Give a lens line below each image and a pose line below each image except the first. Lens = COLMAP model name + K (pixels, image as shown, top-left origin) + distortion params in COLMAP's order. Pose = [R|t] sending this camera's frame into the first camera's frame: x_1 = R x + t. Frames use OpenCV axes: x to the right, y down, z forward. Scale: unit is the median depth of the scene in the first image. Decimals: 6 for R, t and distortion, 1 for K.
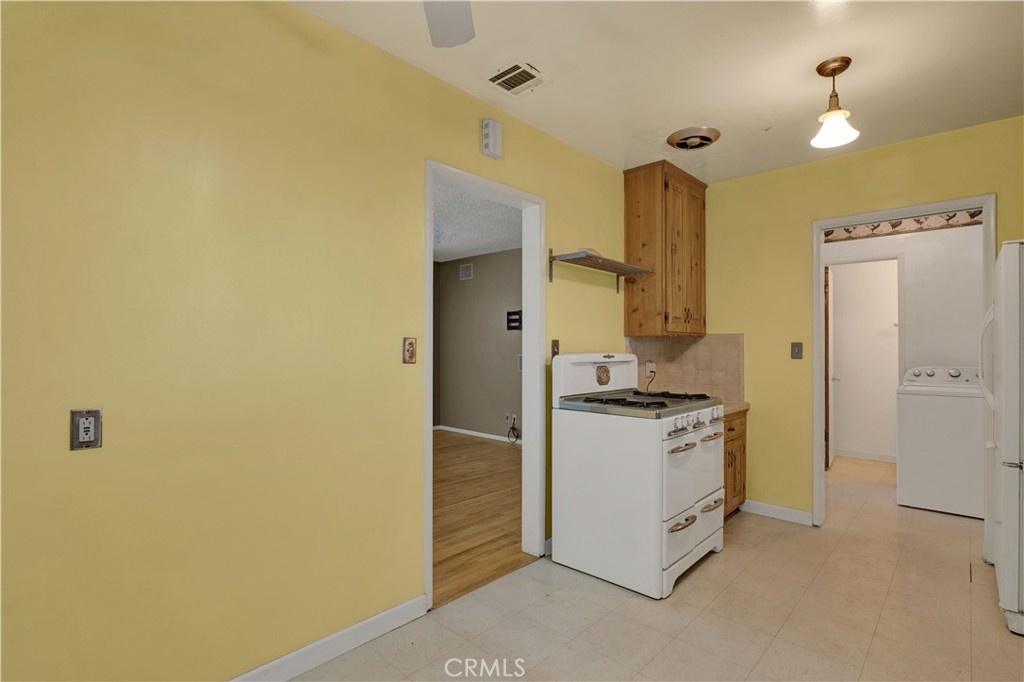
lens RADIAL K [[488.5, 0, 510.9], [0, 488.5, 342.1], [0, 0, 1]] dist [-0.021783, 0.006708]
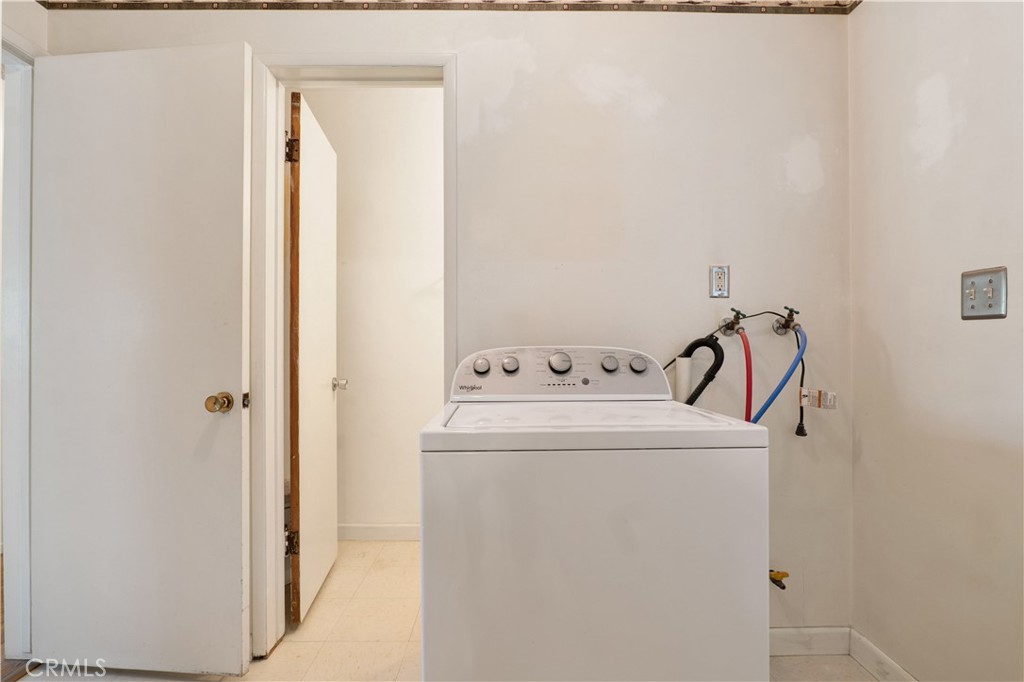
lens RADIAL K [[488.5, 0, 510.9], [0, 488.5, 342.1], [0, 0, 1]] dist [-0.021783, 0.006708]
pose [[0.711129, -0.001454, 0.703060, 0.735551], [-0.006032, 0.999948, 0.008170, 0.052922], [-0.703036, -0.010050, 0.711084, 0.888302]]
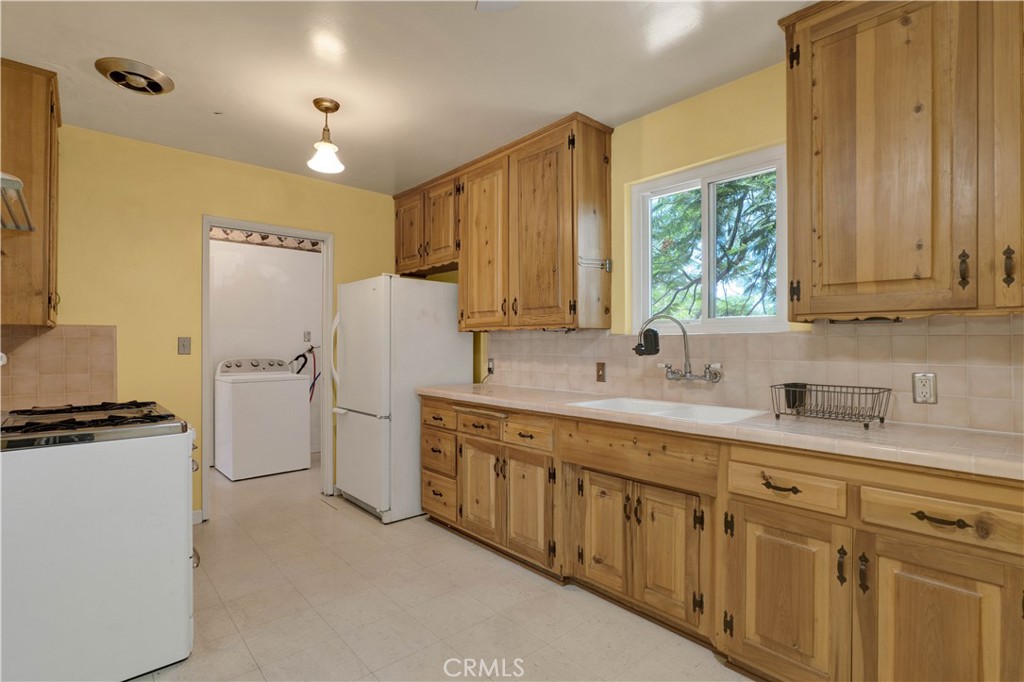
lens RADIAL K [[488.5, 0, 510.9], [0, 488.5, 342.1], [0, 0, 1]] dist [-0.021783, 0.006708]
pose [[0.087931, -0.000145, 0.996127, -0.305367], [-0.010130, 0.999948, 0.001039, 0.002997], [-0.996075, -0.010182, 0.087925, 0.280740]]
